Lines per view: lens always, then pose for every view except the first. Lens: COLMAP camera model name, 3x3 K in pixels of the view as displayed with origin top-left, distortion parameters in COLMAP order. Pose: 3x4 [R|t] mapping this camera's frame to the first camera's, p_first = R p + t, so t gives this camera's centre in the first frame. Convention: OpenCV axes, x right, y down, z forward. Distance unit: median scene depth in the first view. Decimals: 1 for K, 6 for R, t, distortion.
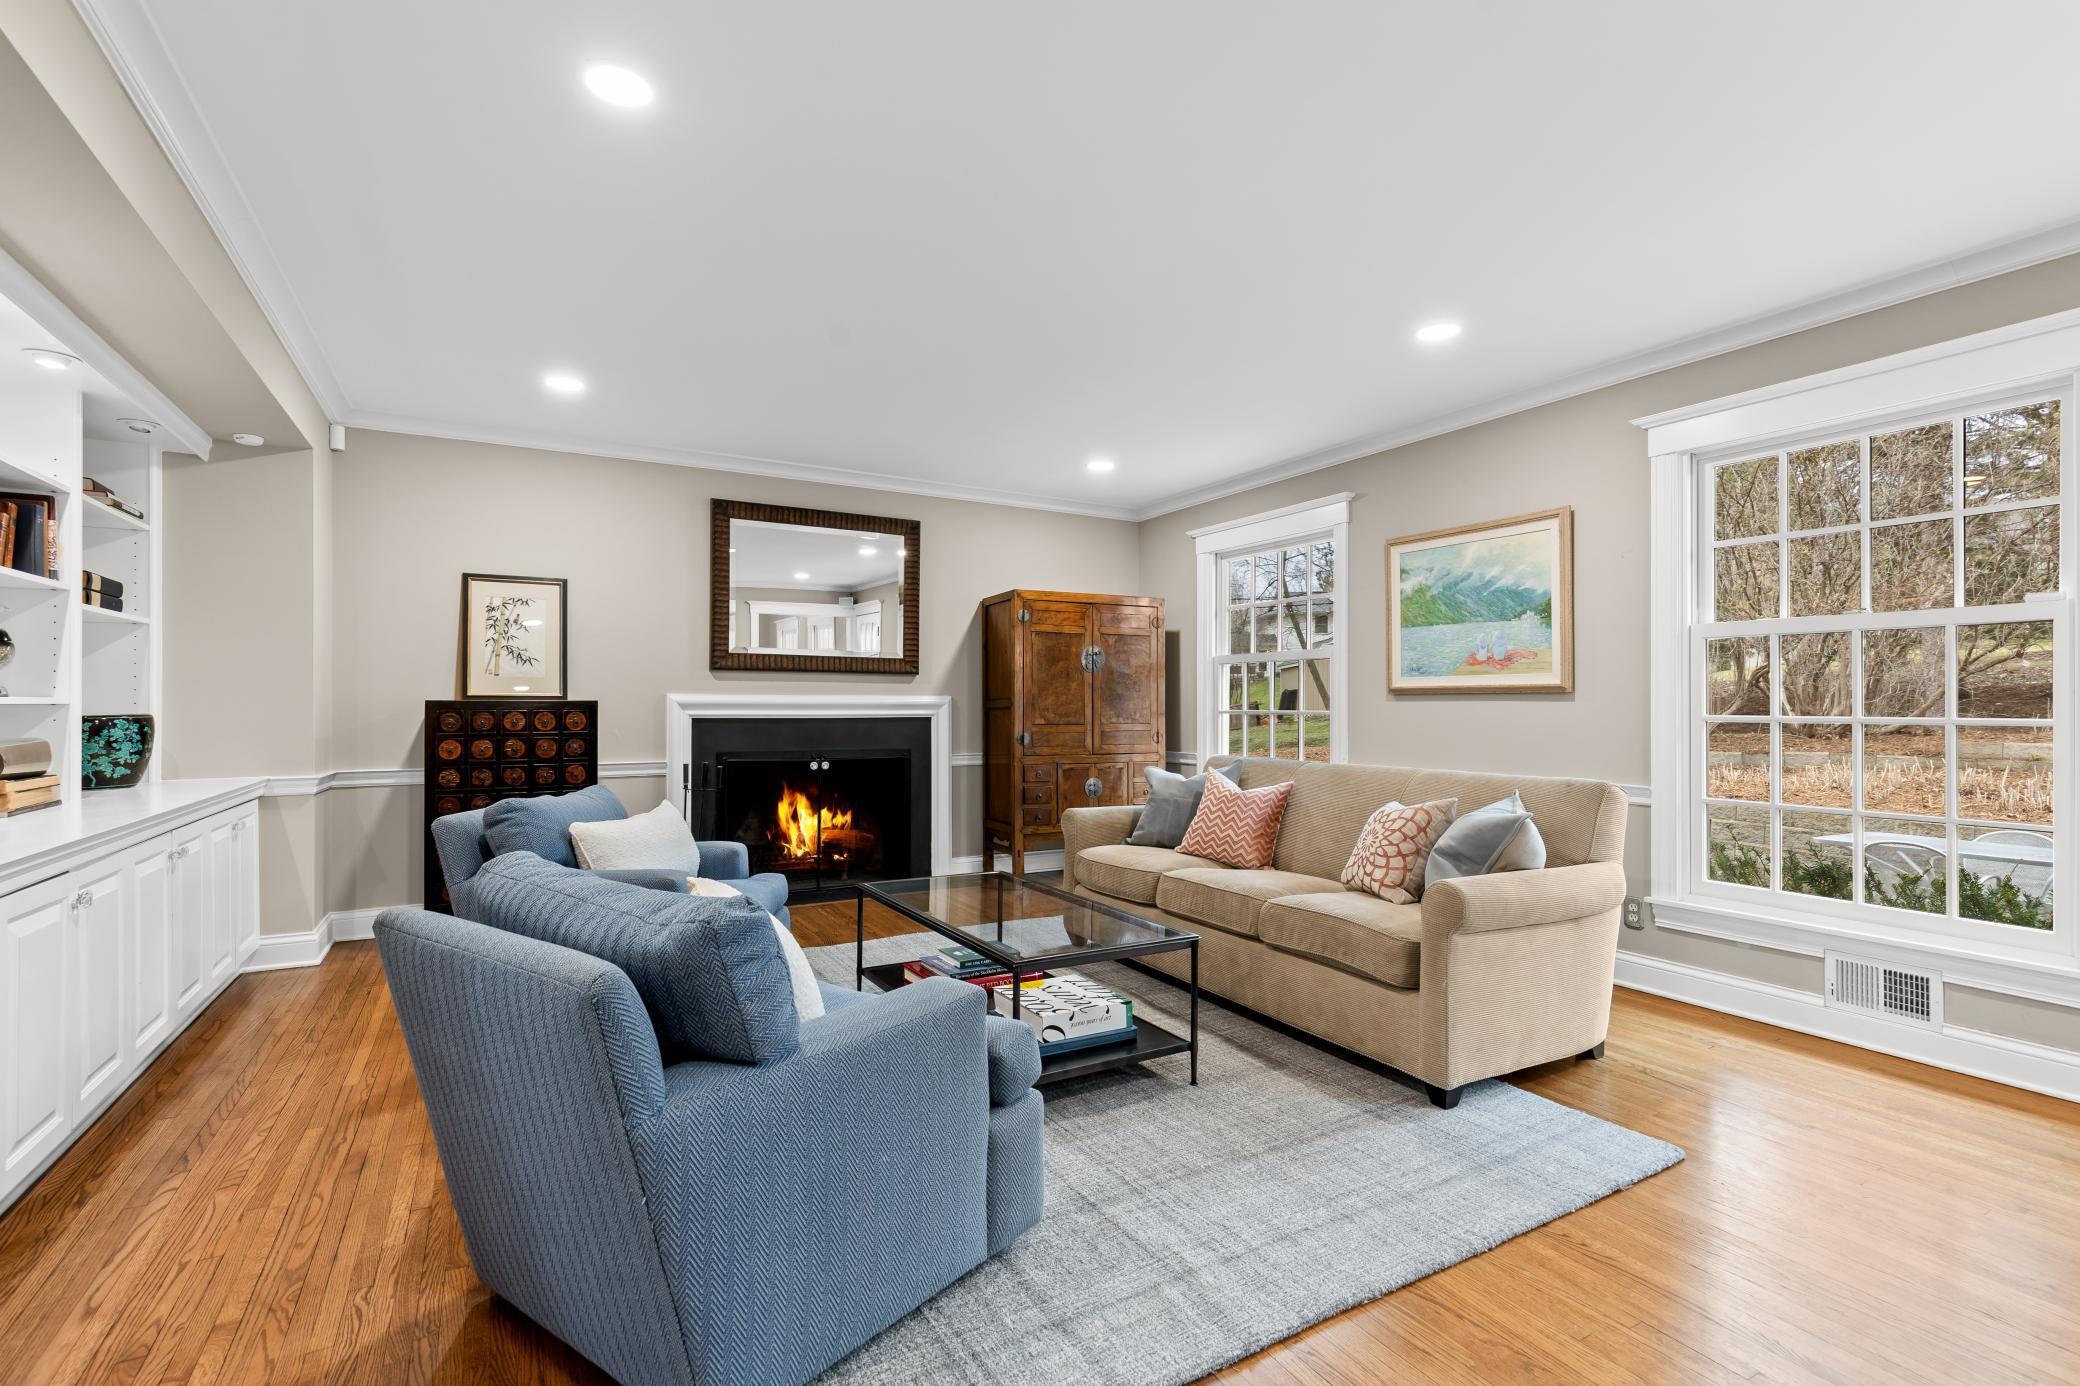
lens RADIAL K [[947.8, 0, 1030.5], [0, 947.8, 705.4], [0, 0, 1]] dist [0.010595, -0.002161]
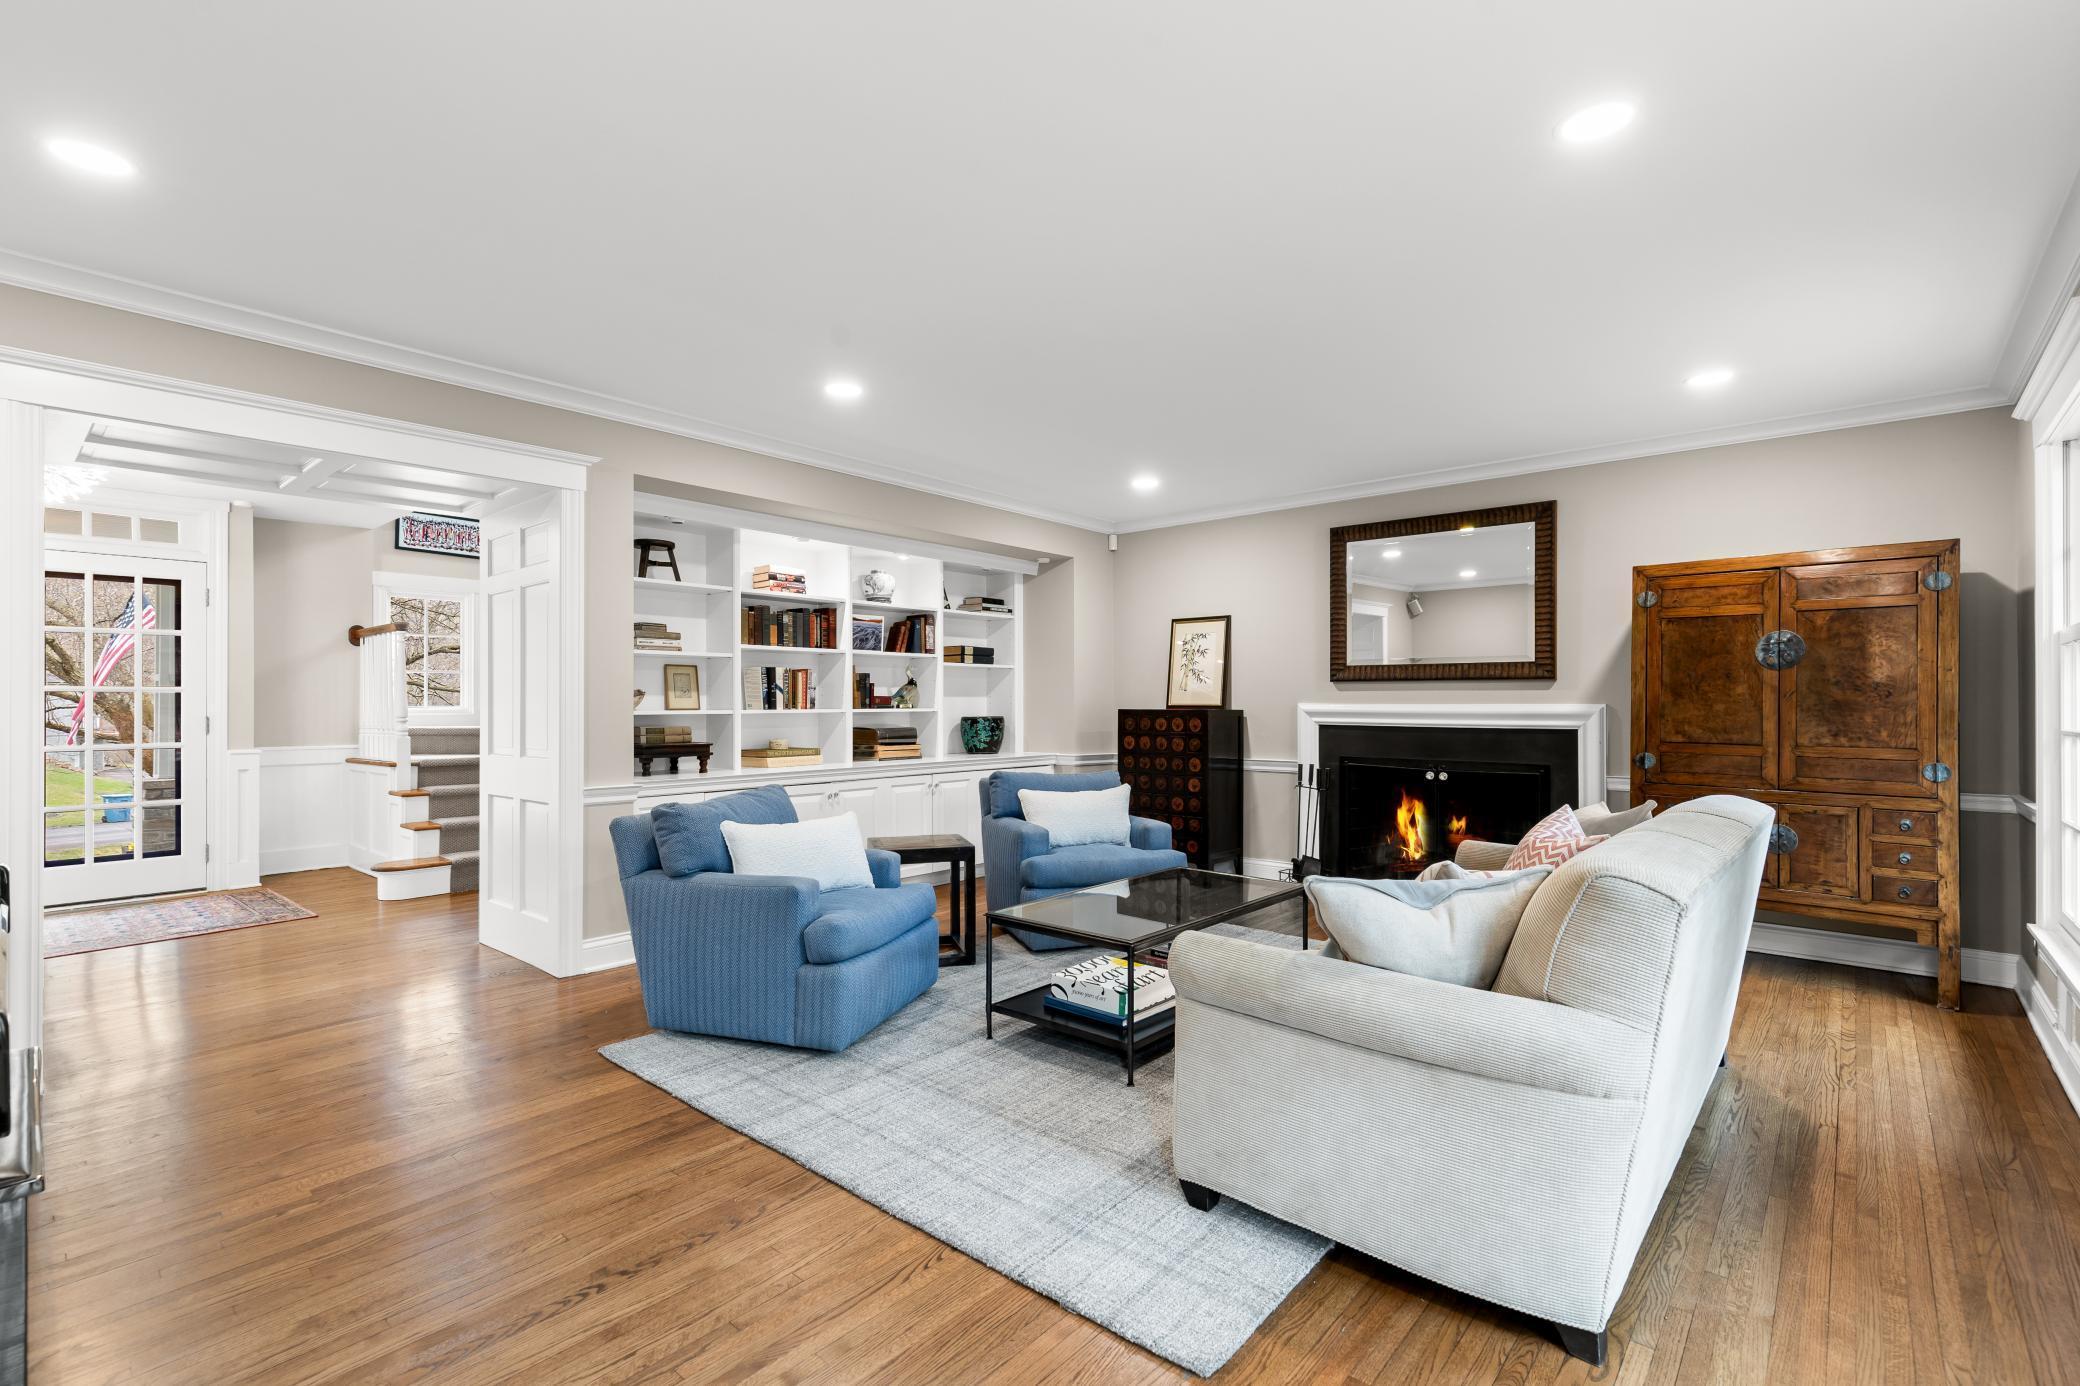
lens RADIAL K [[947.8, 0, 1031.5], [0, 947.8, 708.8], [0, 0, 1]] dist [0.010595, -0.002161]
pose [[0.328919, 0.004331, -0.944348, 0.602438], [-0.000956, 0.999990, 0.004254, -0.009991], [0.944358, -0.000496, 0.328920, 0.299572]]
